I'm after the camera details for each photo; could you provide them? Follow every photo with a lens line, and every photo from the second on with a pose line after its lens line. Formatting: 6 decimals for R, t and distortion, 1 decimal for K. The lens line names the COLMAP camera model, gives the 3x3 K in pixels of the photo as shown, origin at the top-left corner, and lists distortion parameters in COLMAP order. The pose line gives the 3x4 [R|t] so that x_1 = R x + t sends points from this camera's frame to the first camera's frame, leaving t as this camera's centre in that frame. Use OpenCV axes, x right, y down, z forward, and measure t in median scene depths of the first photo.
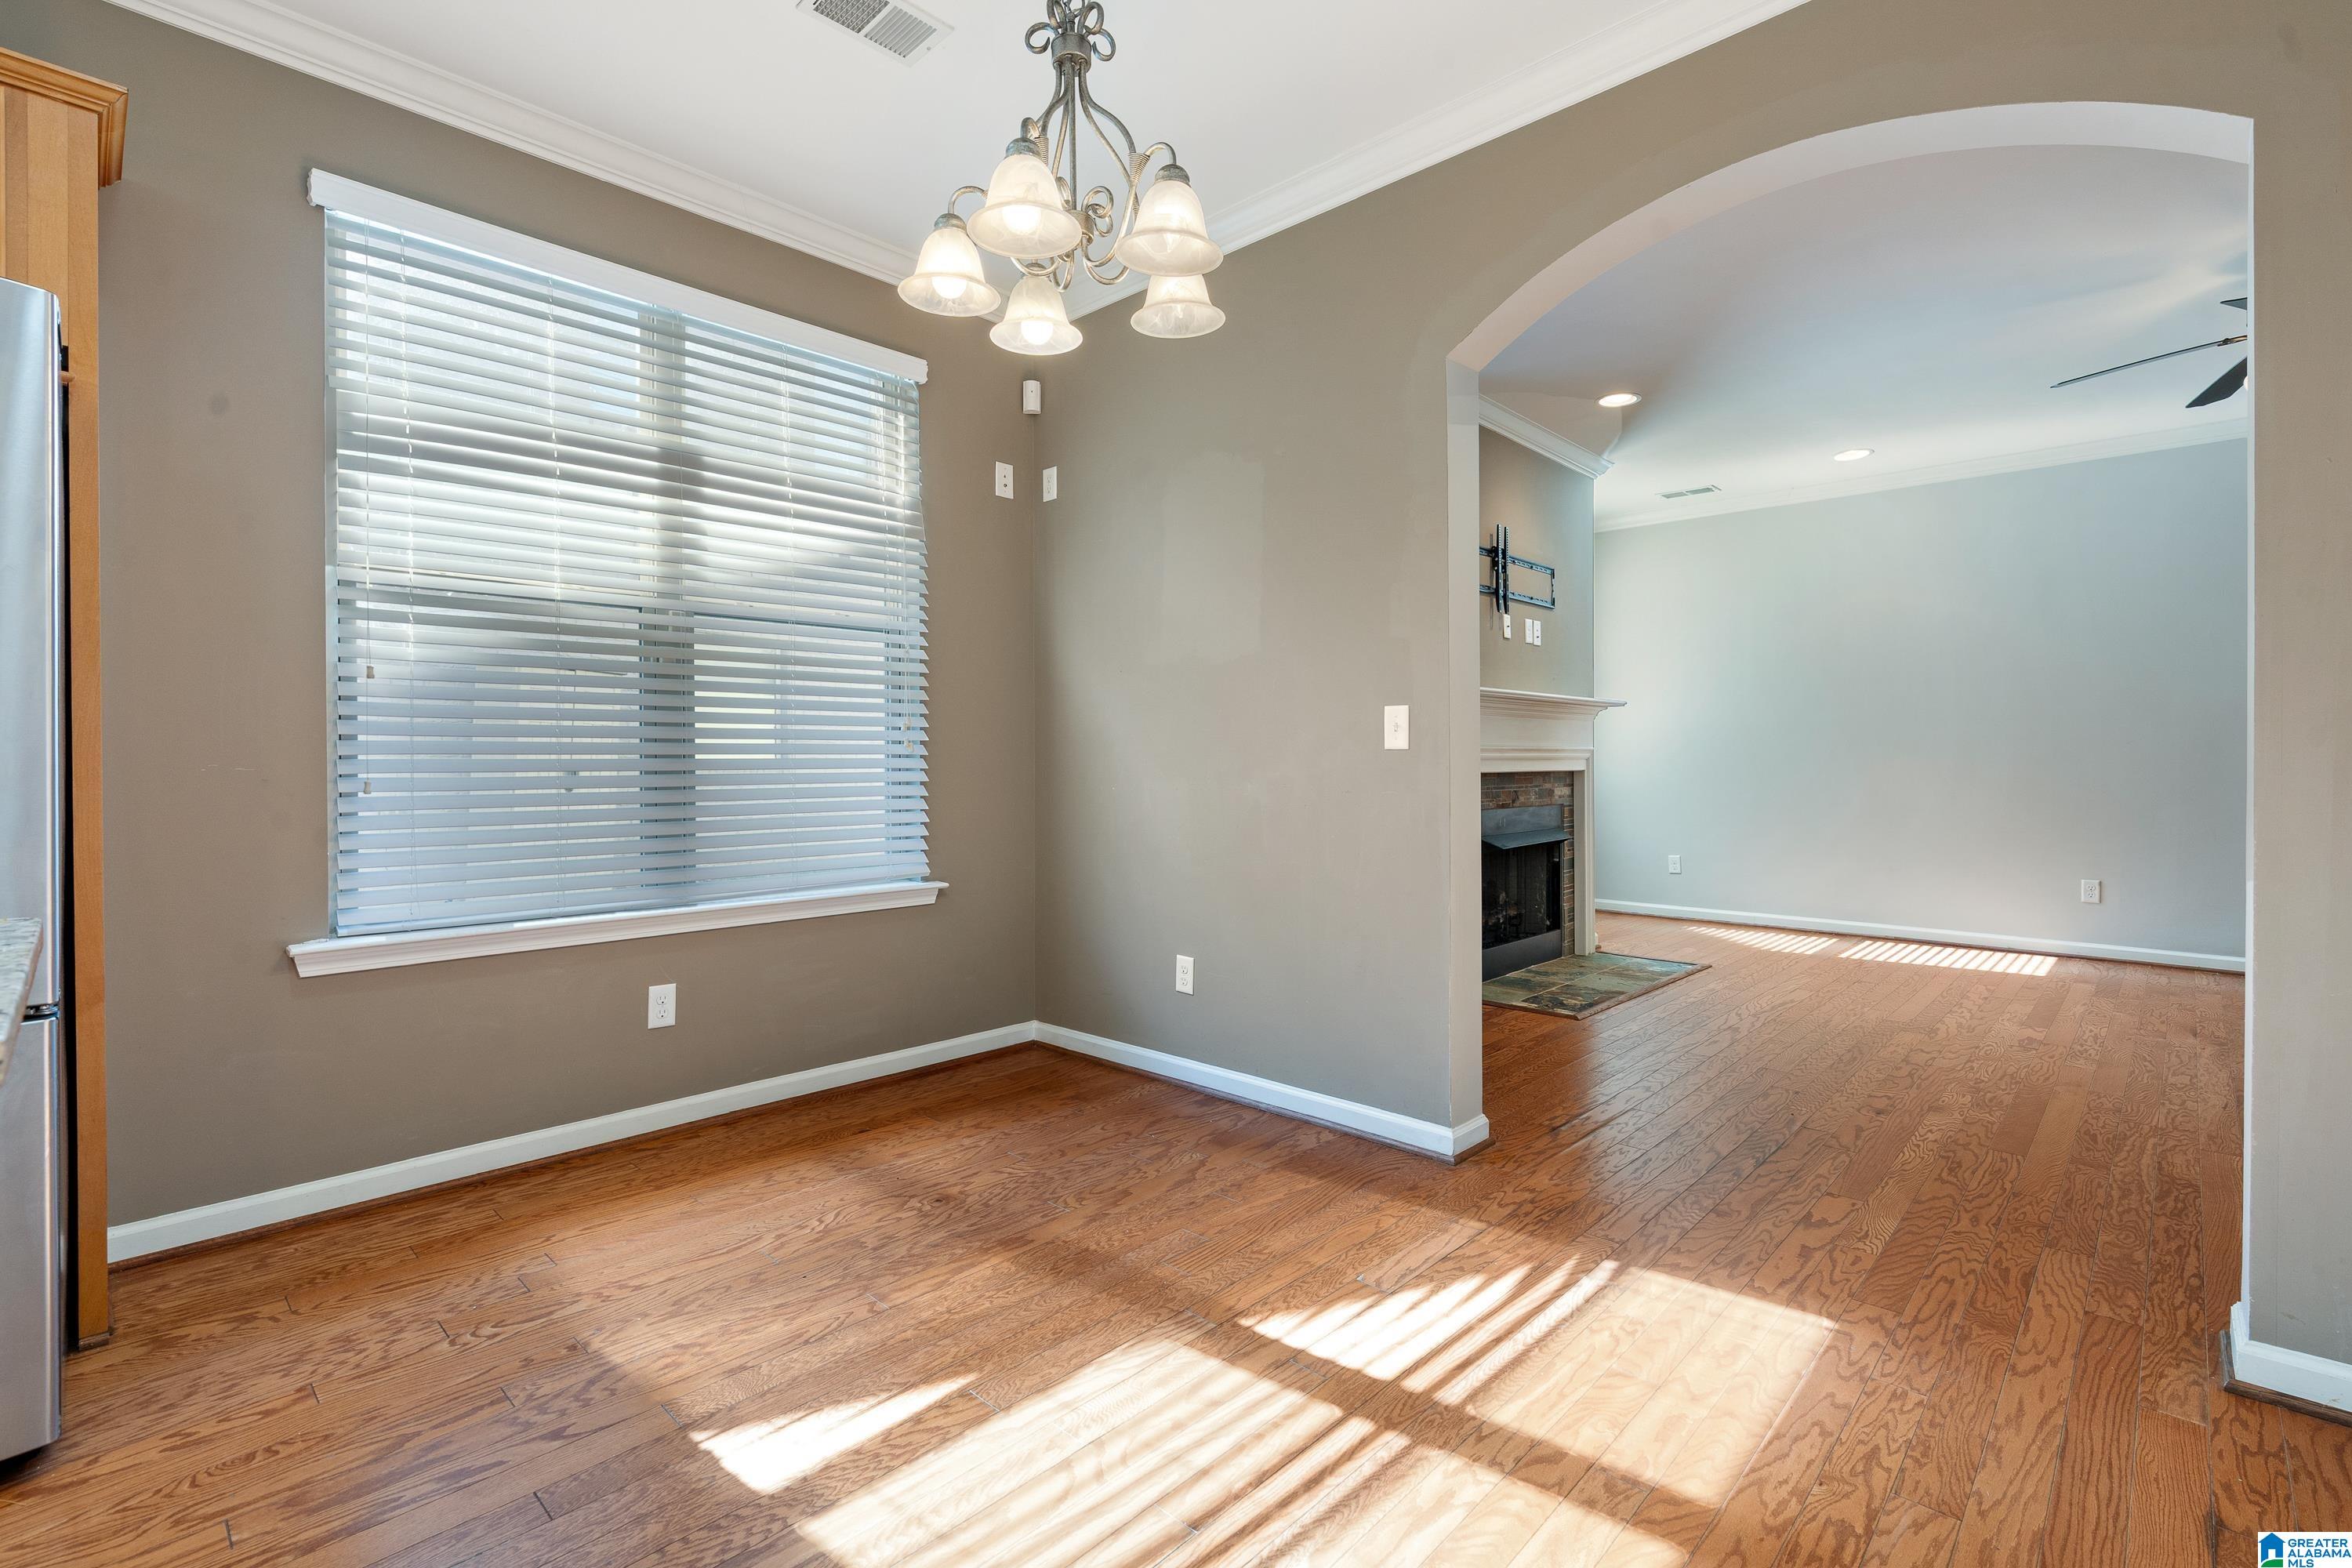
lens RADIAL K [[1080.2, 0, 1174.1], [0, 1080.2, 779.1], [0, 0, 1]] dist [-0.011451, 0.003731]
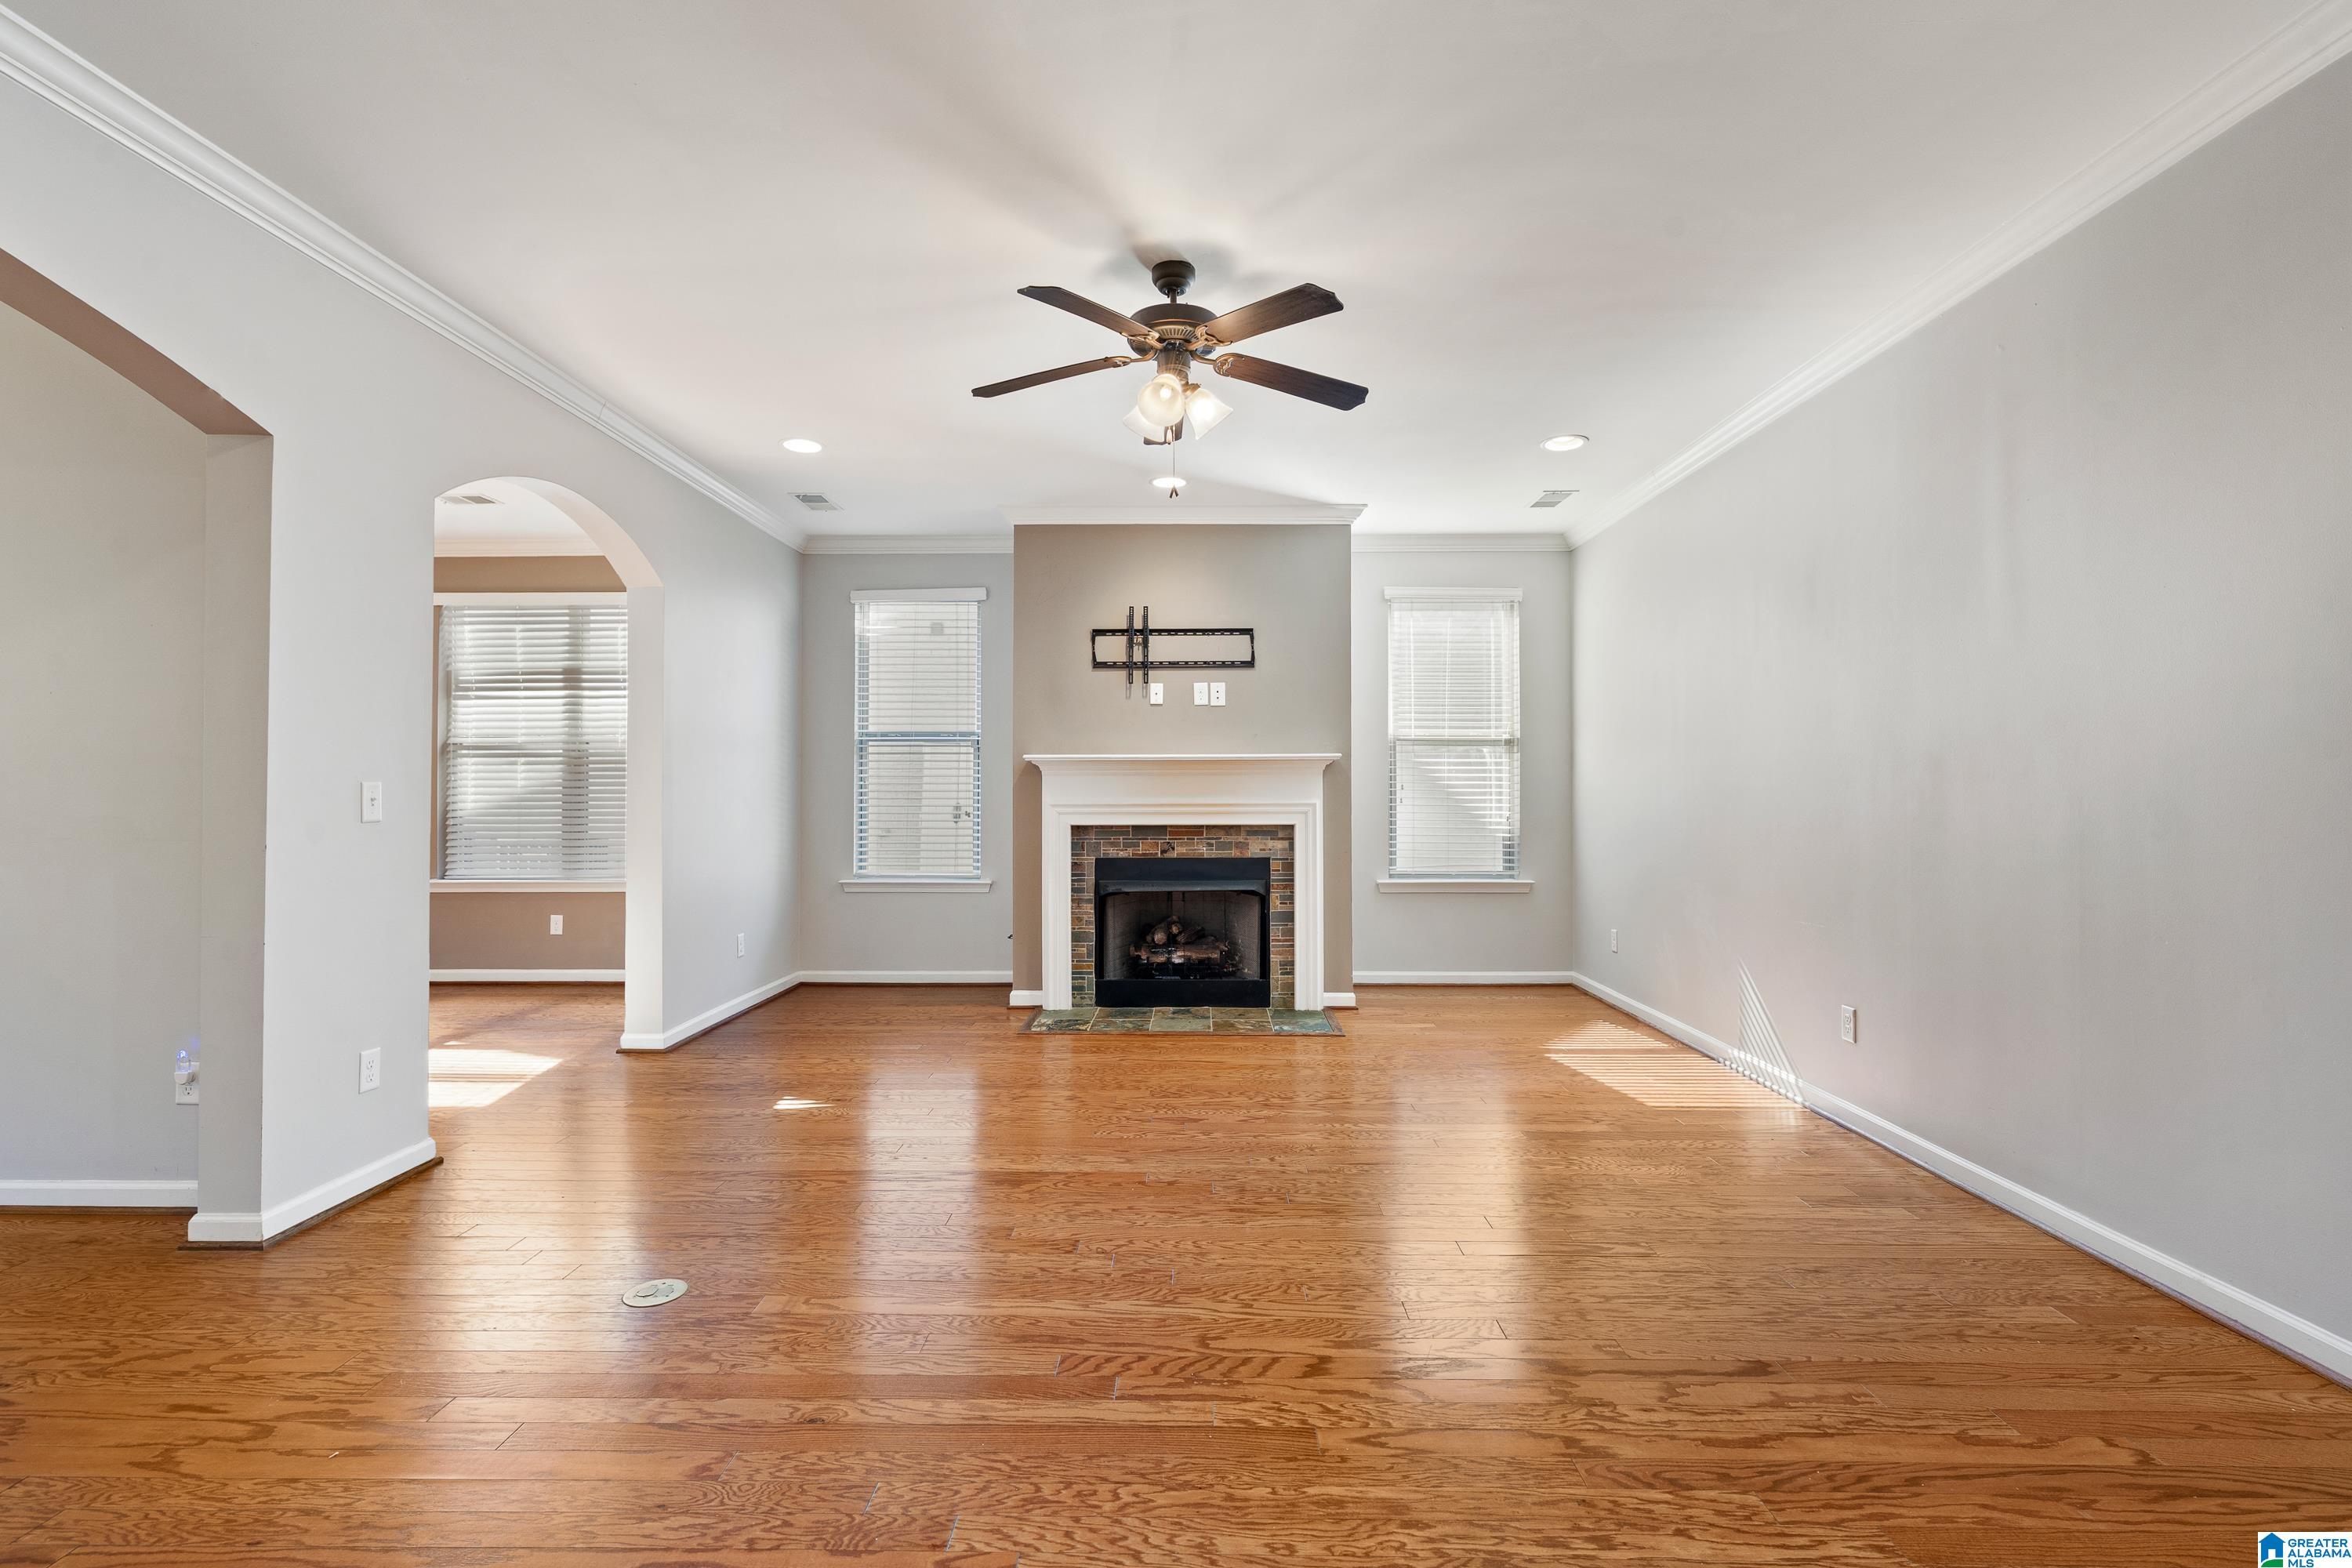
lens RADIAL K [[1080.2, 0, 1167.6], [0, 1080.2, 777.5], [0, 0, 1]] dist [-0.011451, 0.003731]
pose [[0.677361, -0.010385, -0.735578, 1.948100], [-0.012273, 0.999602, -0.025414, -0.046330], [0.735549, 0.026242, 0.676964, 0.427092]]
